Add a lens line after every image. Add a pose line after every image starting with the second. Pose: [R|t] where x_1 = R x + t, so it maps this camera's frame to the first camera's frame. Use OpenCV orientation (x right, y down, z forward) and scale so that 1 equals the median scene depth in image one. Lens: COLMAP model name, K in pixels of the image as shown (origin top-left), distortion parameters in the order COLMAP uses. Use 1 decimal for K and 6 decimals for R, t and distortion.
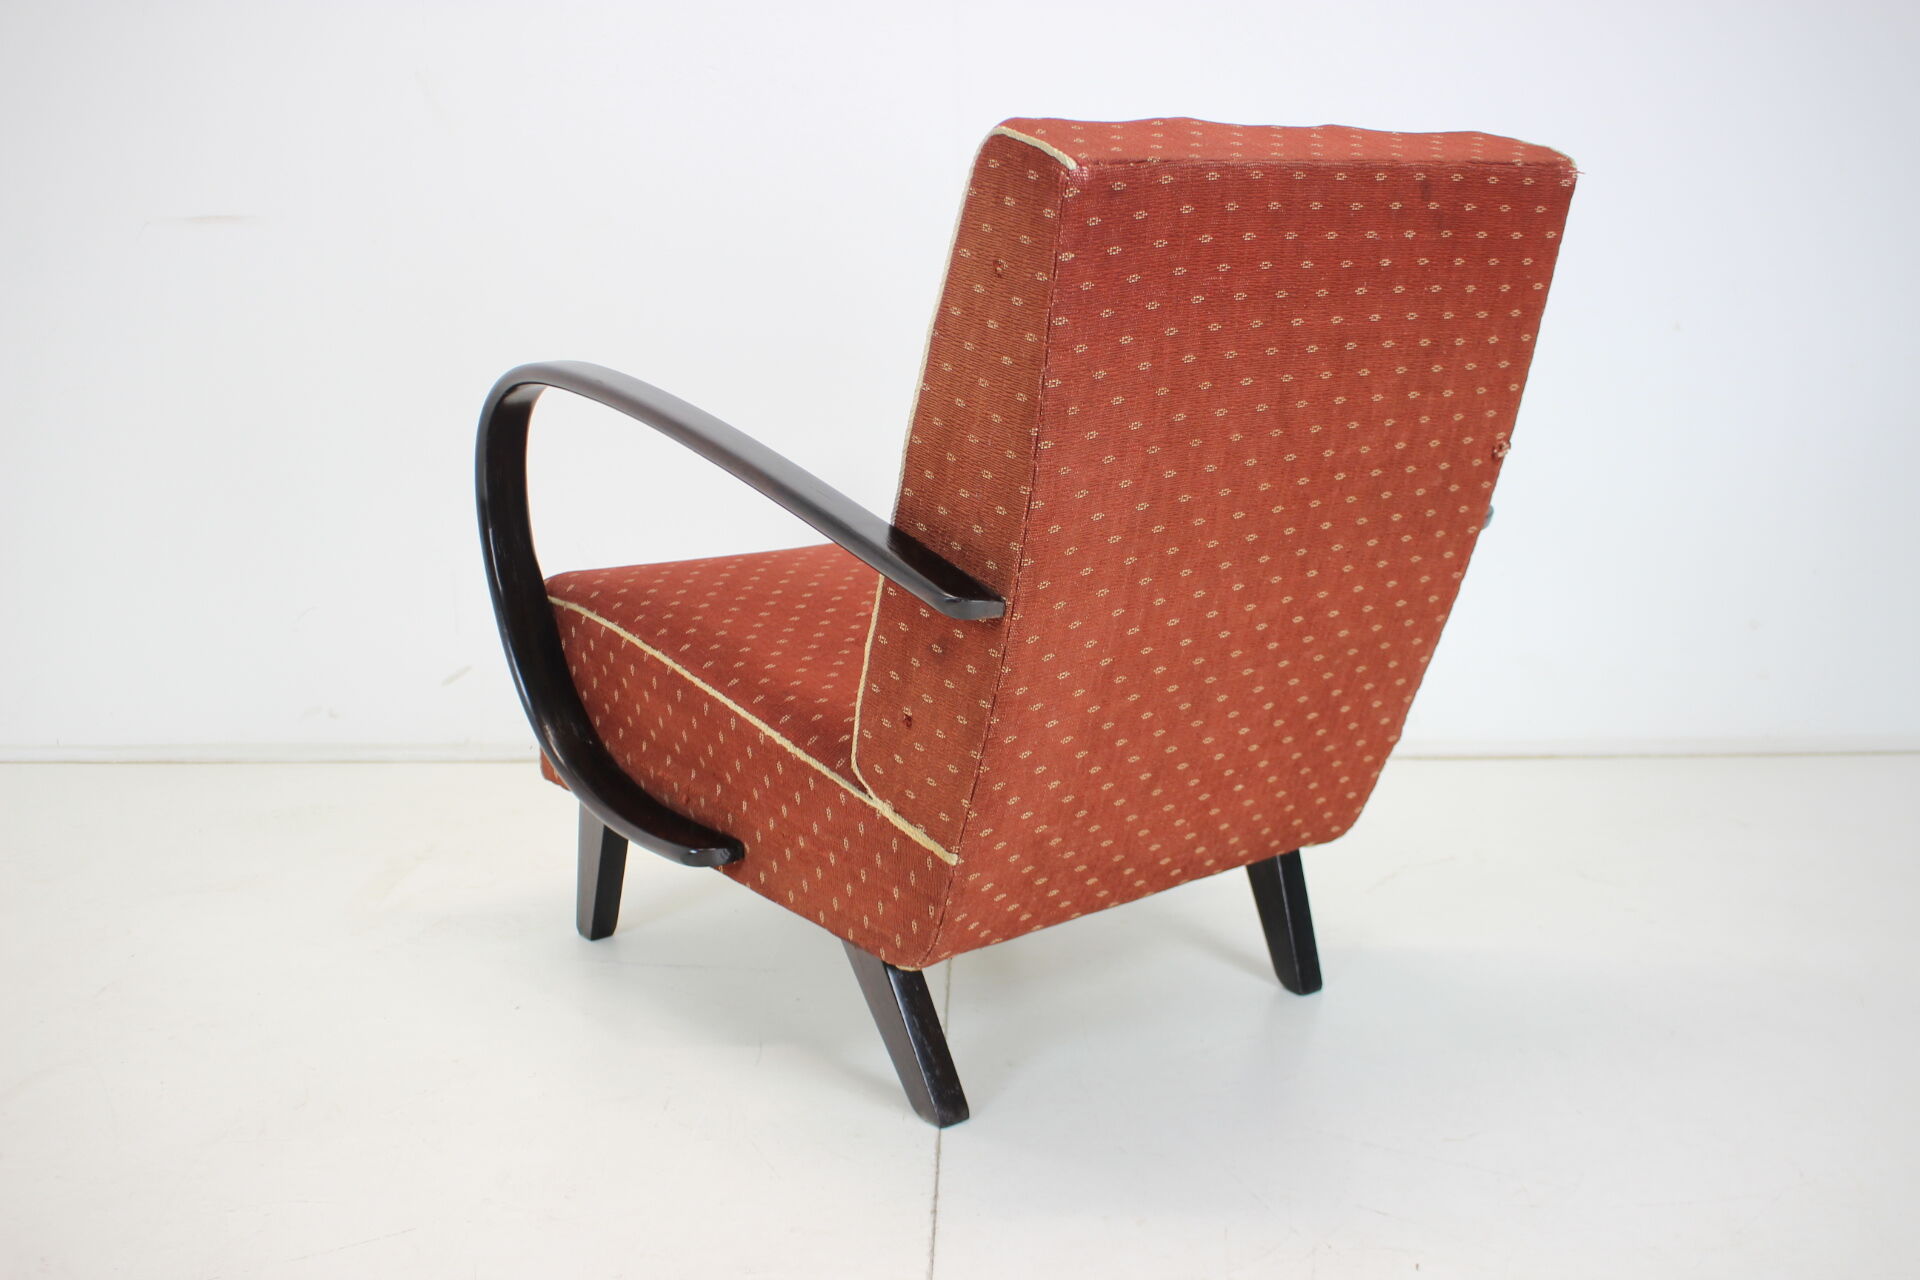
lens RADIAL K [[2063.6, 0, 966.2], [0, 2063.6, 630.5], [0, 0, 1]] dist [-0.079116, 0.000000]
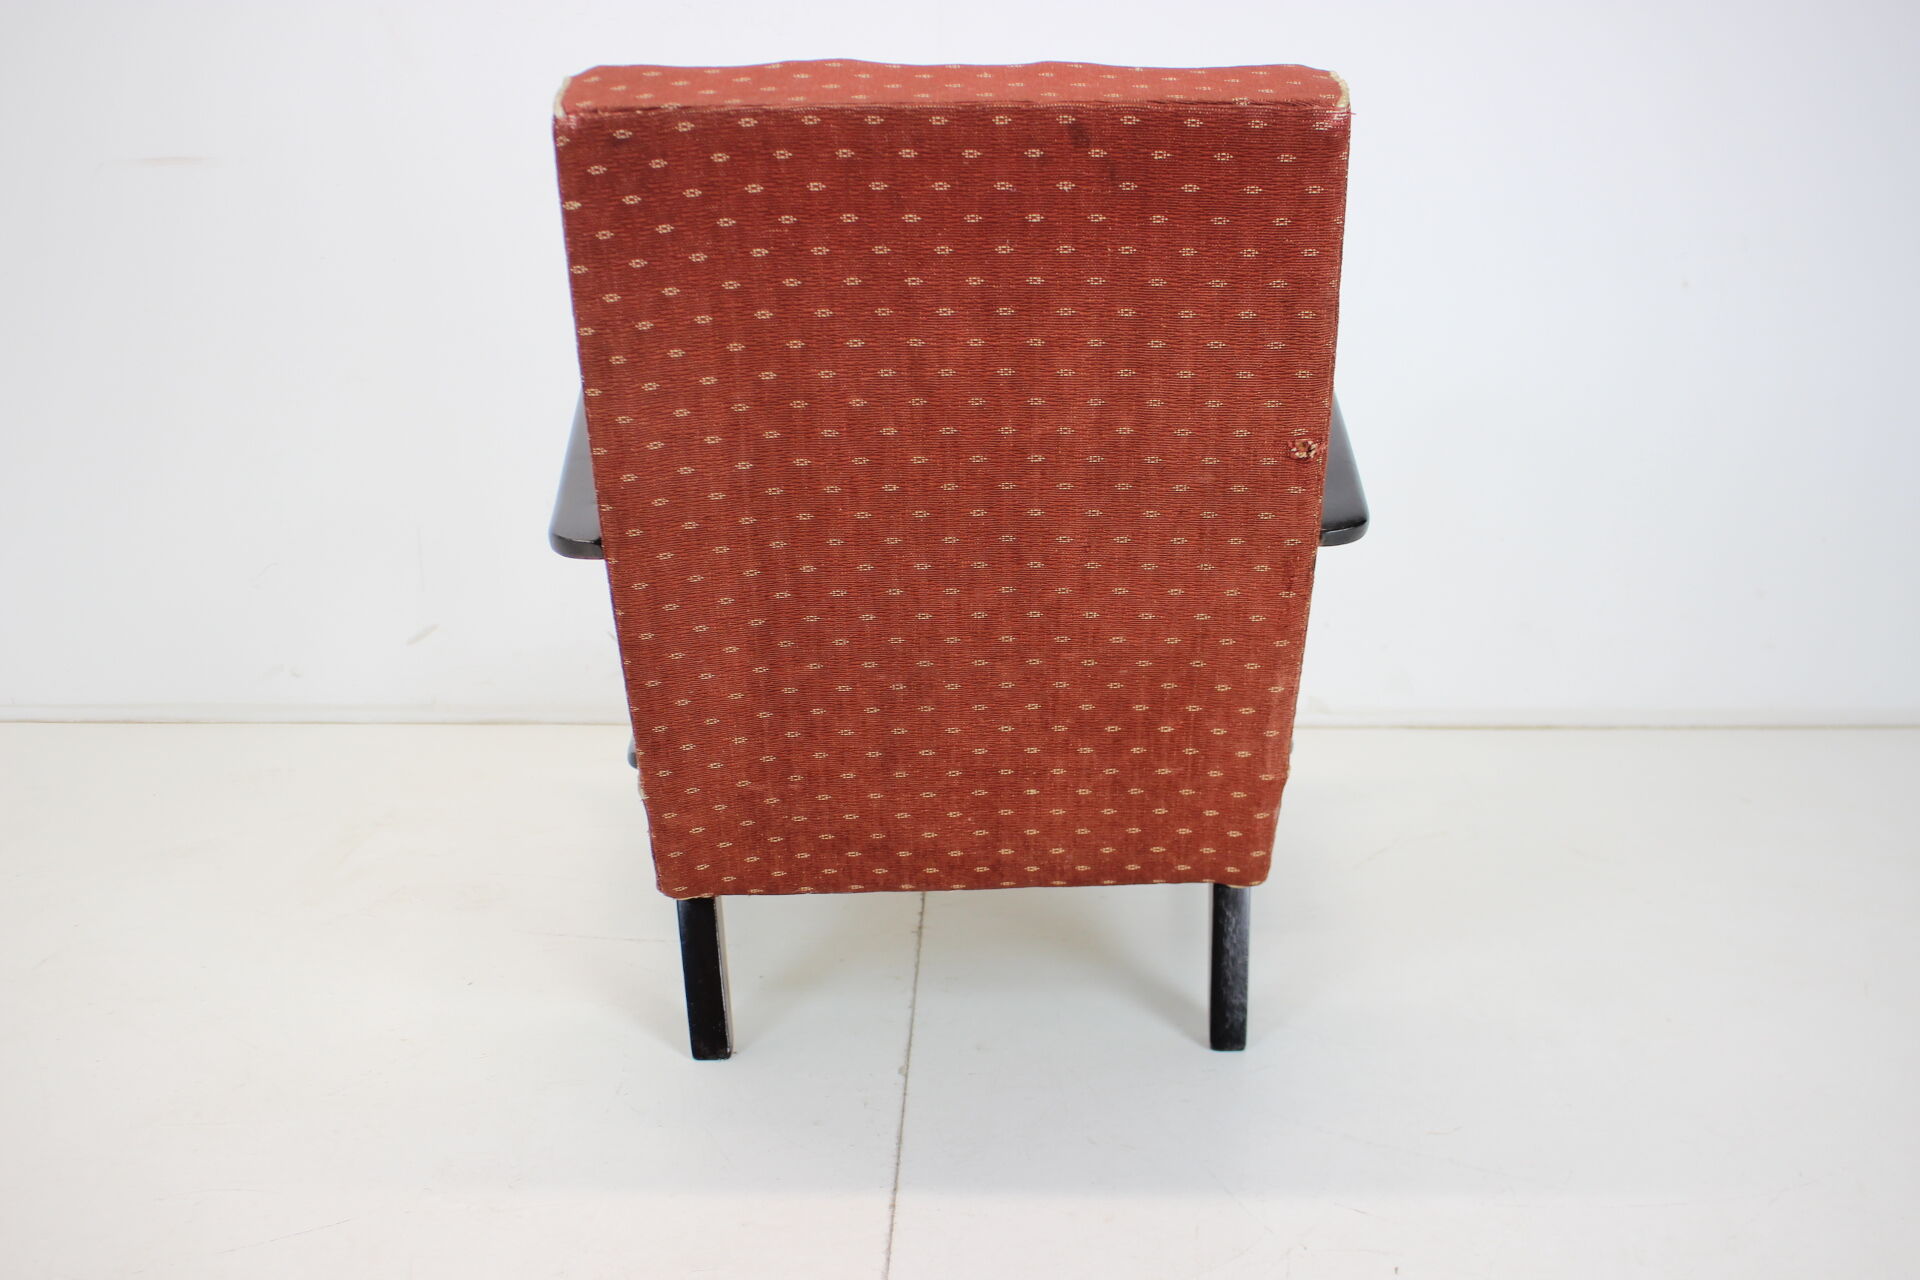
lens RADIAL K [[2063.6, 0, 965.0], [0, 2063.6, 652.8], [0, 0, 1]] dist [-0.079116, 0.000000]
pose [[0.791451, 0.146995, -0.593294, 0.744064], [-0.127124, 0.989013, 0.075457, -0.058416], [0.597867, 0.015701, 0.801441, 0.281504]]
